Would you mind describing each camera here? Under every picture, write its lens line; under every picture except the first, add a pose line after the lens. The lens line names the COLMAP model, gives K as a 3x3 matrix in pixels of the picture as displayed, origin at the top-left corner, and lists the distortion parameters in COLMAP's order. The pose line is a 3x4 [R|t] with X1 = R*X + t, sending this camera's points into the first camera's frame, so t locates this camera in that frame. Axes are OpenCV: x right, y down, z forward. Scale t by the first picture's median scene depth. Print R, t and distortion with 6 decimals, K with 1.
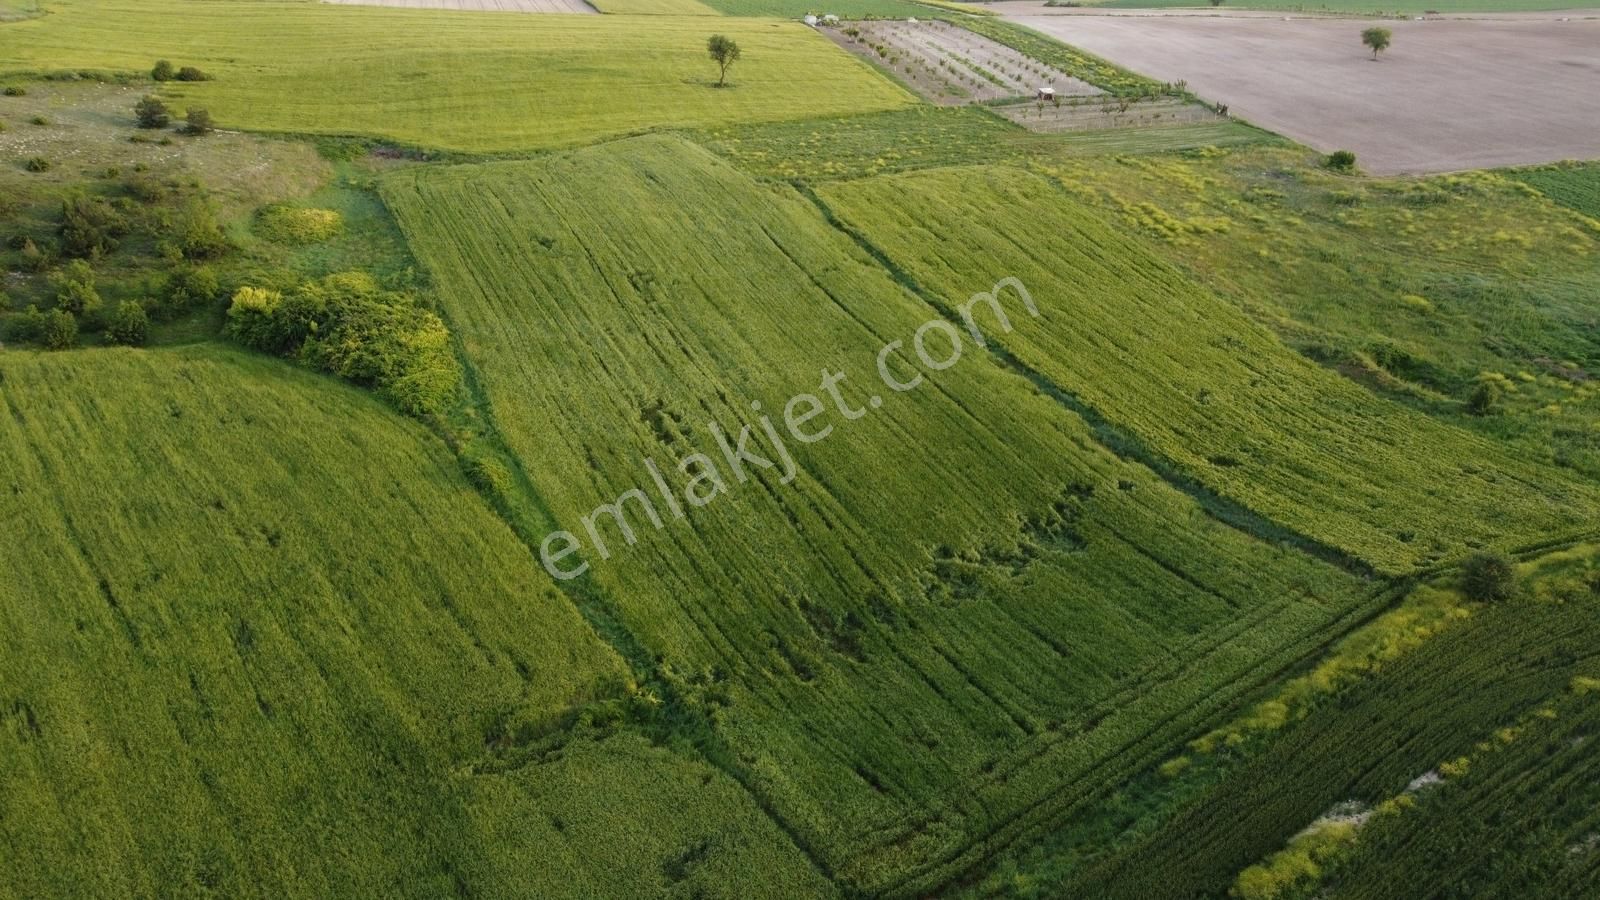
lens RADIAL K [[1216.6, 0, 802.0], [0, 1216.6, 446.3], [0, 0, 1]] dist [-0.000539, -0.005683]
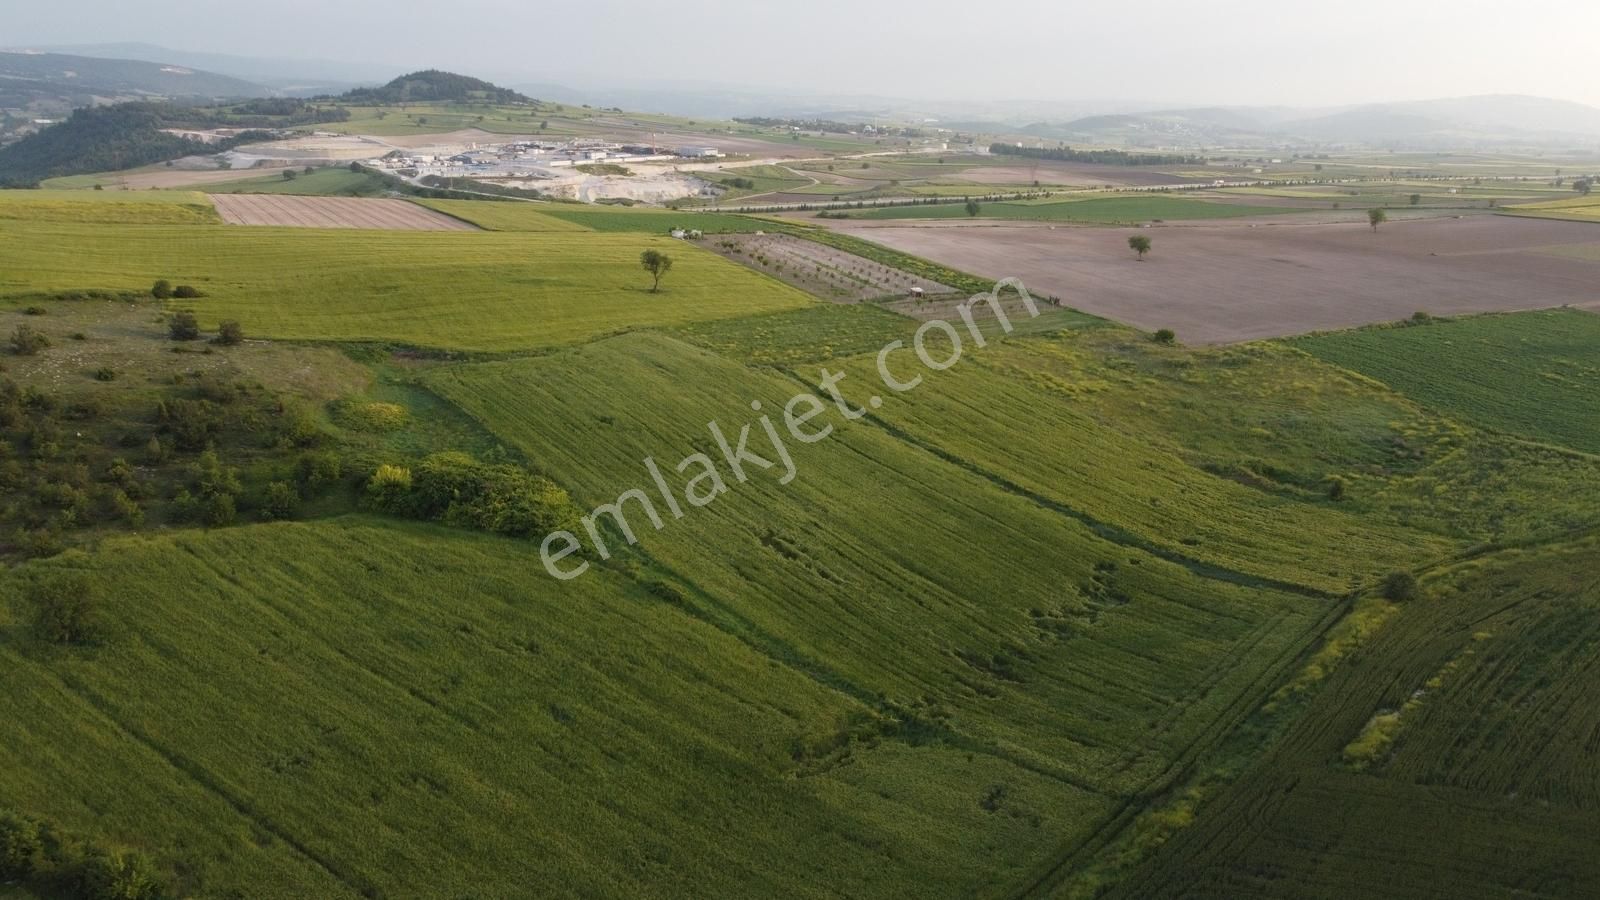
lens RADIAL K [[1216.6, 0, 802.0], [0, 1216.6, 446.3], [0, 0, 1]] dist [-0.000539, -0.005683]
pose [[0.974261, -0.049810, 0.219850, -0.304629], [0.083532, 0.985623, -0.146867, 0.055808], [-0.209374, 0.161452, 0.964415, -0.219030]]
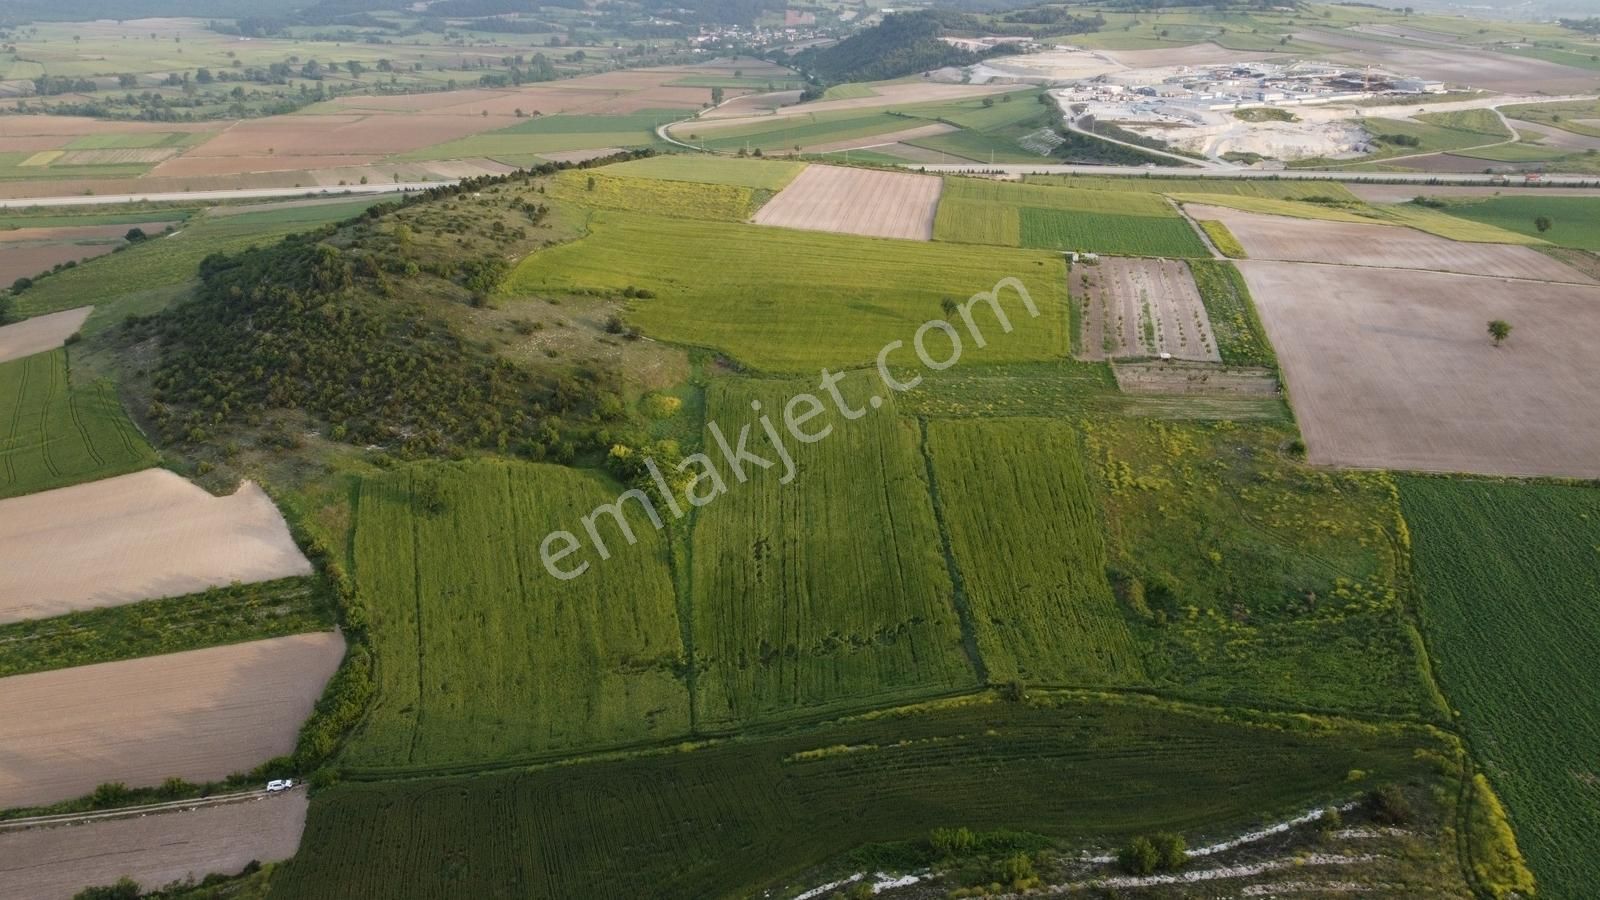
lens RADIAL K [[1216.6, 0, 802.0], [0, 1216.6, 446.3], [0, 0, 1]] dist [-0.000539, -0.005683]
pose [[0.913494, 0.153197, -0.376907, 0.588118], [-0.172130, 0.984930, -0.016850, -0.141254], [0.368645, 0.080269, 0.926098, -0.772970]]
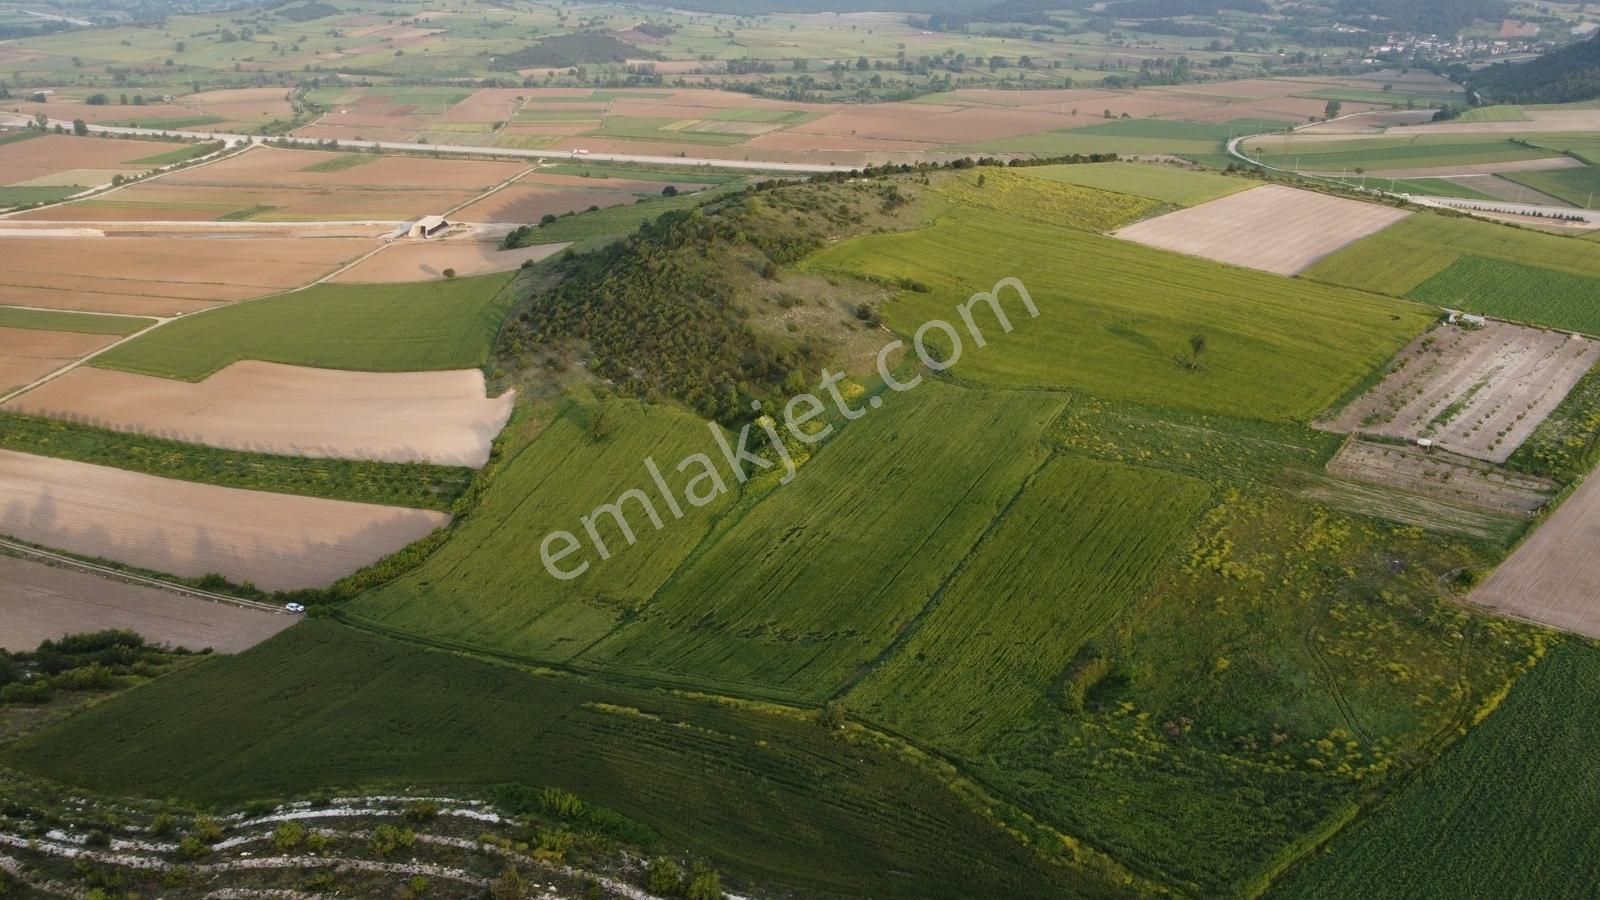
lens RADIAL K [[1216.6, 0, 802.0], [0, 1216.6, 446.3], [0, 0, 1]] dist [-0.000539, -0.005683]
pose [[0.561805, 0.309538, -0.767177, 1.227674], [-0.348620, 0.929580, 0.119768, -0.350850], [0.750226, 0.200167, 0.630154, -0.309438]]
